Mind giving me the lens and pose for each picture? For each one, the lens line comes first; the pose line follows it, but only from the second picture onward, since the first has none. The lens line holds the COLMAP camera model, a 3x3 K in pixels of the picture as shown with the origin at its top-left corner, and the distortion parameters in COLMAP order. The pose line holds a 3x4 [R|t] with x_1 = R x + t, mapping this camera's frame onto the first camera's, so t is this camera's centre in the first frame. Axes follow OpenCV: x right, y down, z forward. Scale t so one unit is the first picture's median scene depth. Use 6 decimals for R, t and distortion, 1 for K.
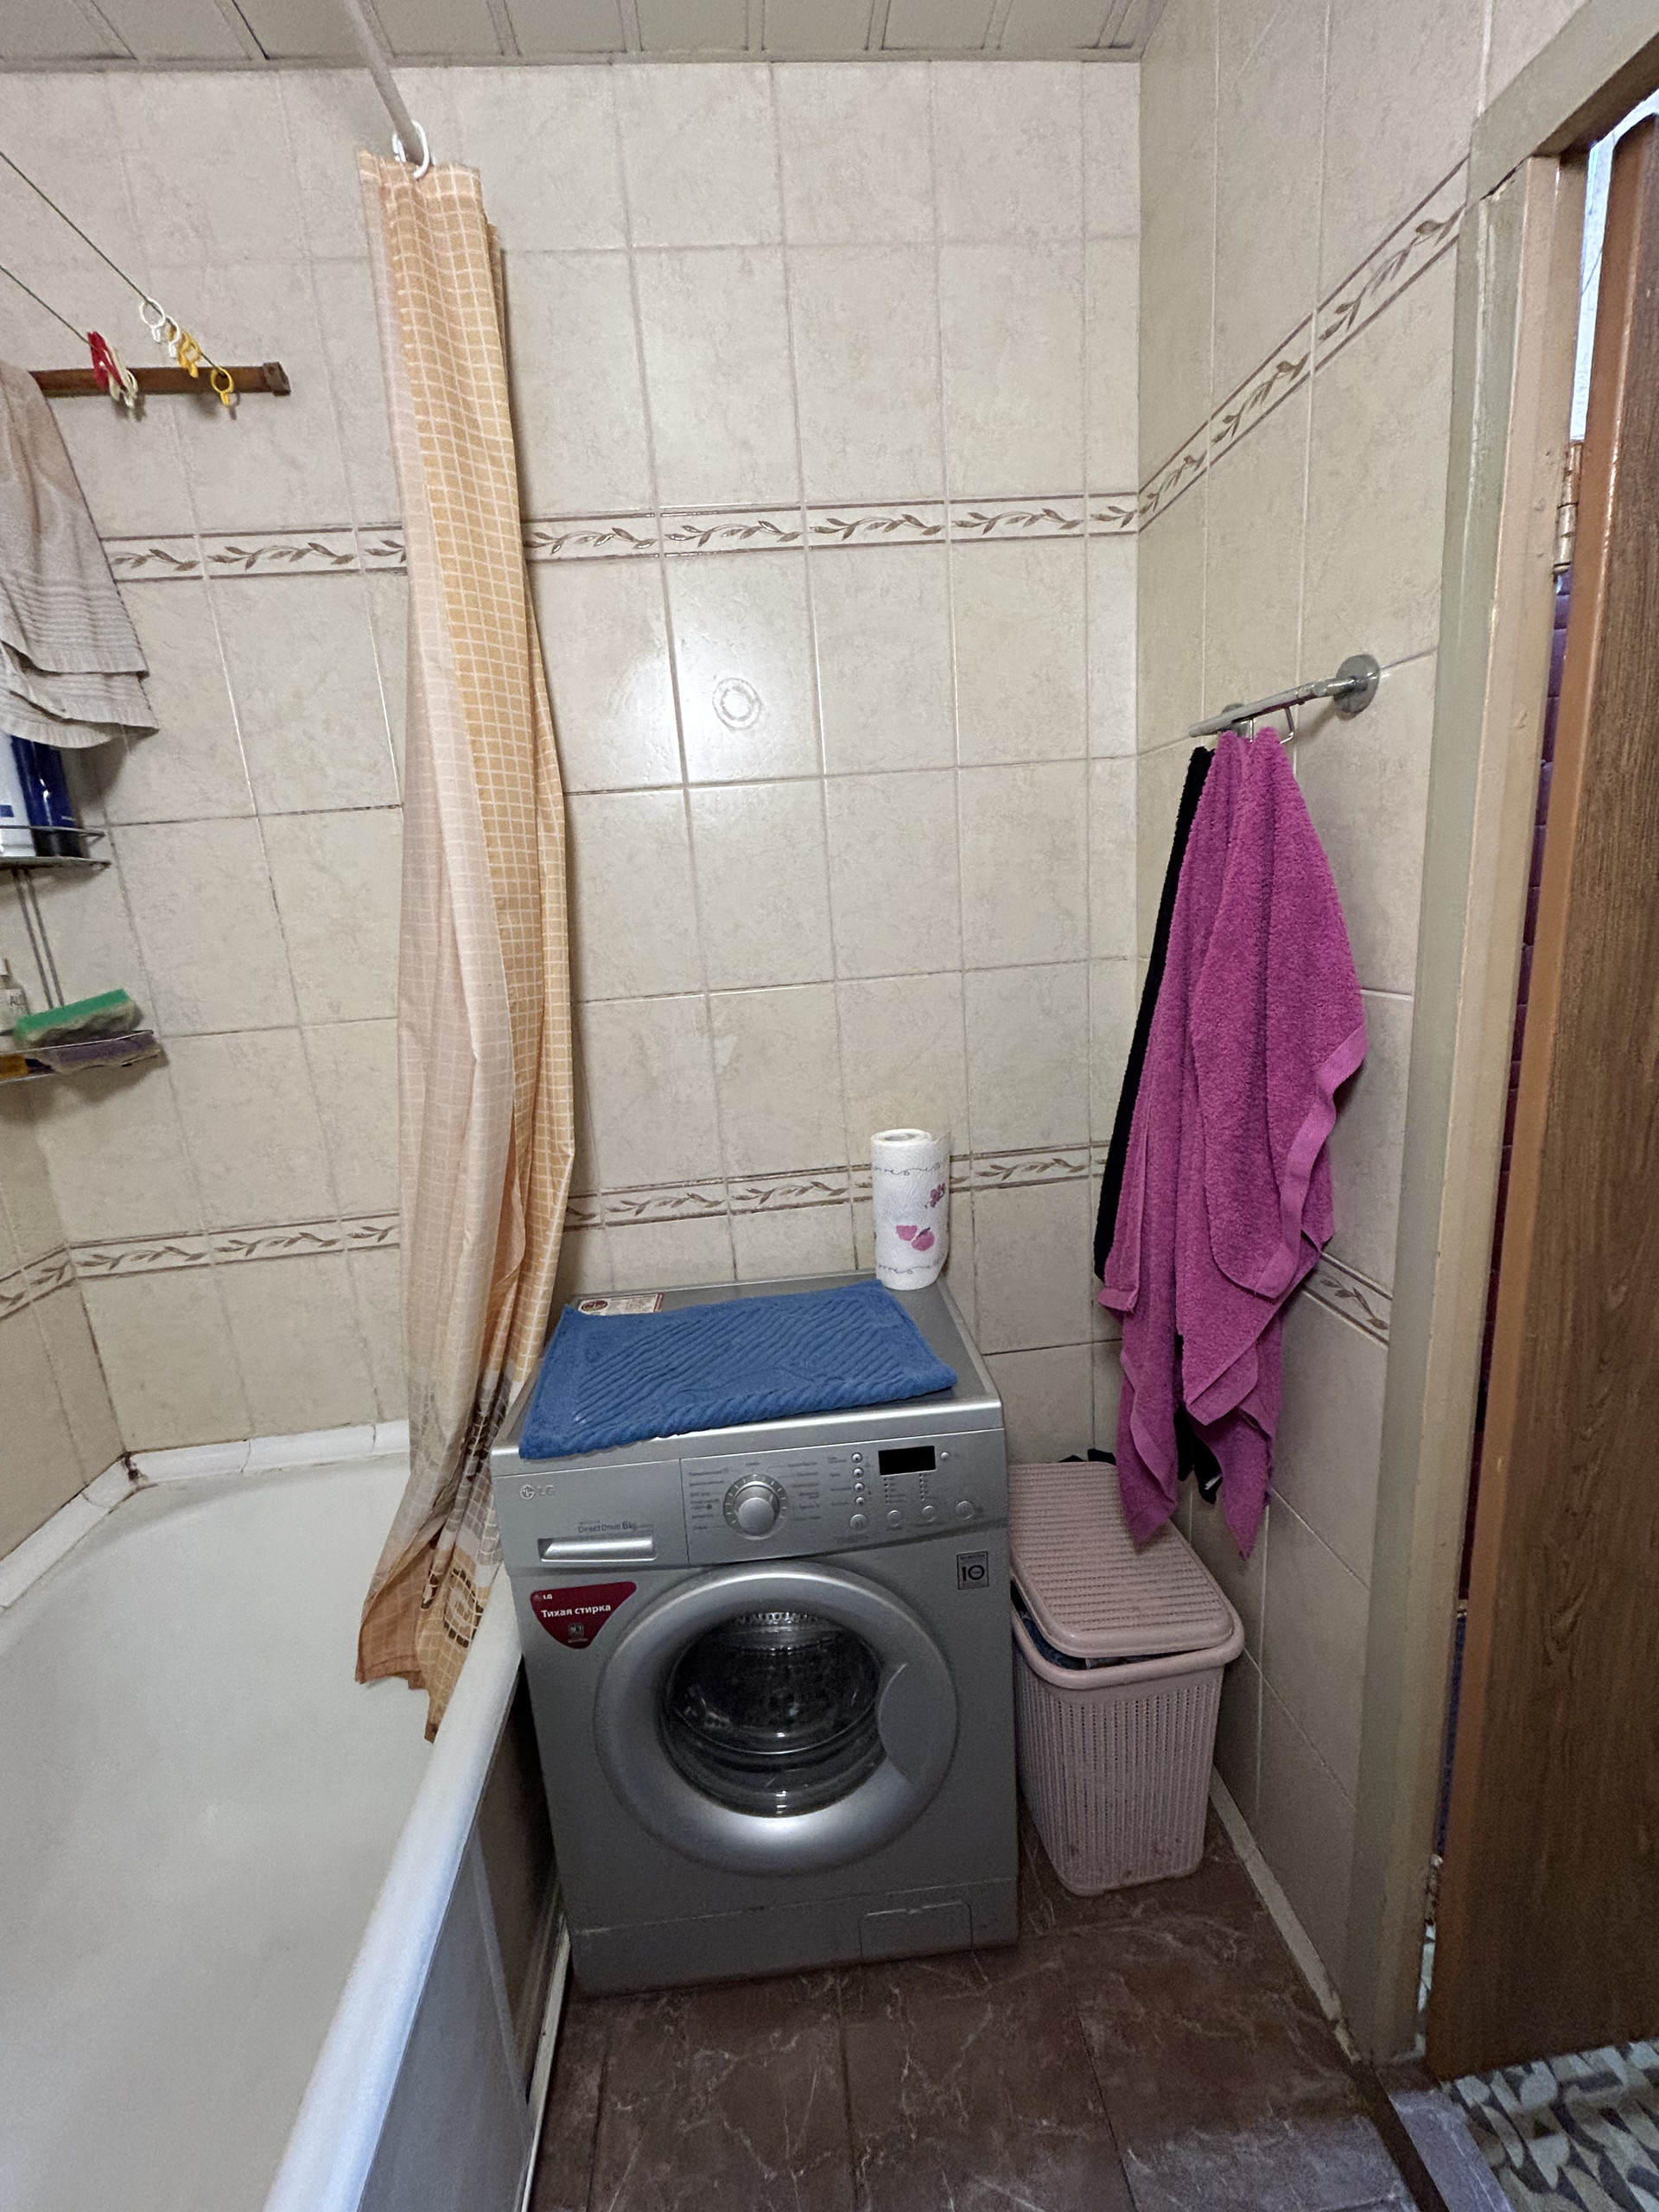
lens RADIAL K [[892.2, 0, 821.8], [0, 892.2, 1102.3], [0, 0, 1]] dist [-0.001852, 0.001044]
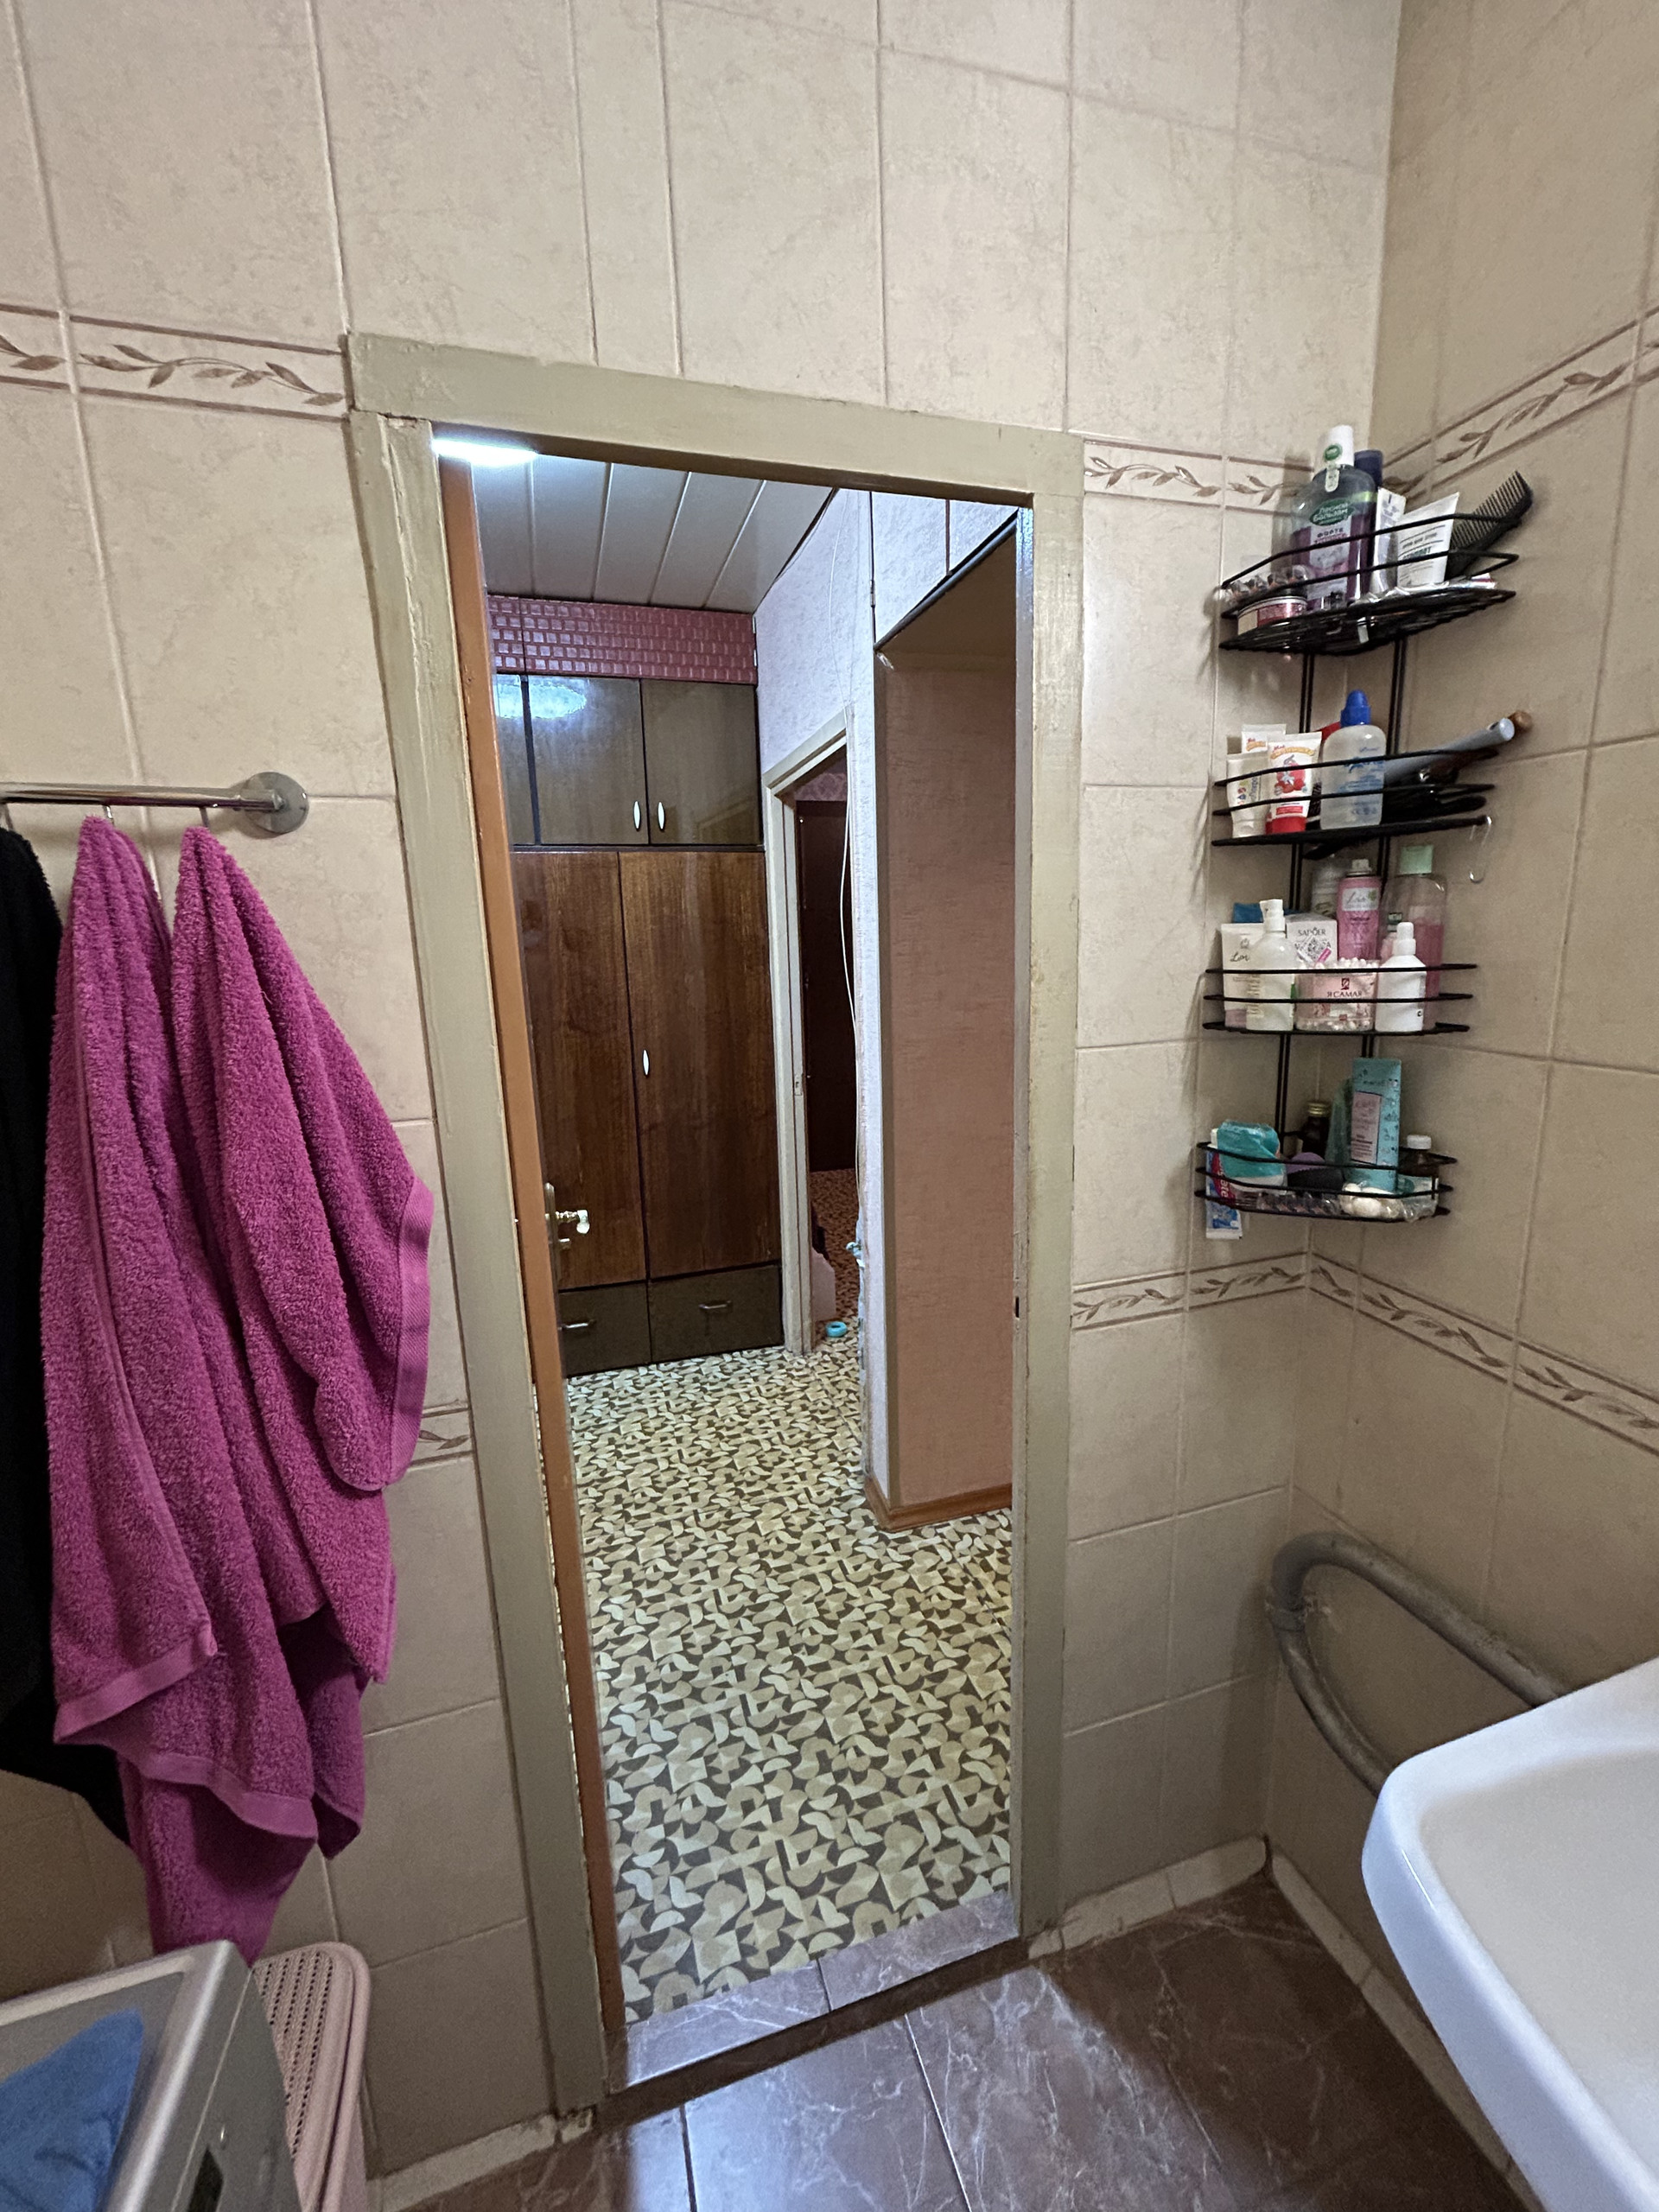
lens RADIAL K [[892.2, 0, 825.8], [0, 892.2, 1099.9], [0, 0, 1]] dist [-0.001852, 0.001044]
pose [[-0.190239, -0.103446, 0.976273, -0.432161], [0.264845, 0.952156, 0.152499, -0.176075], [-0.945339, 0.287572, -0.153741, 0.713898]]
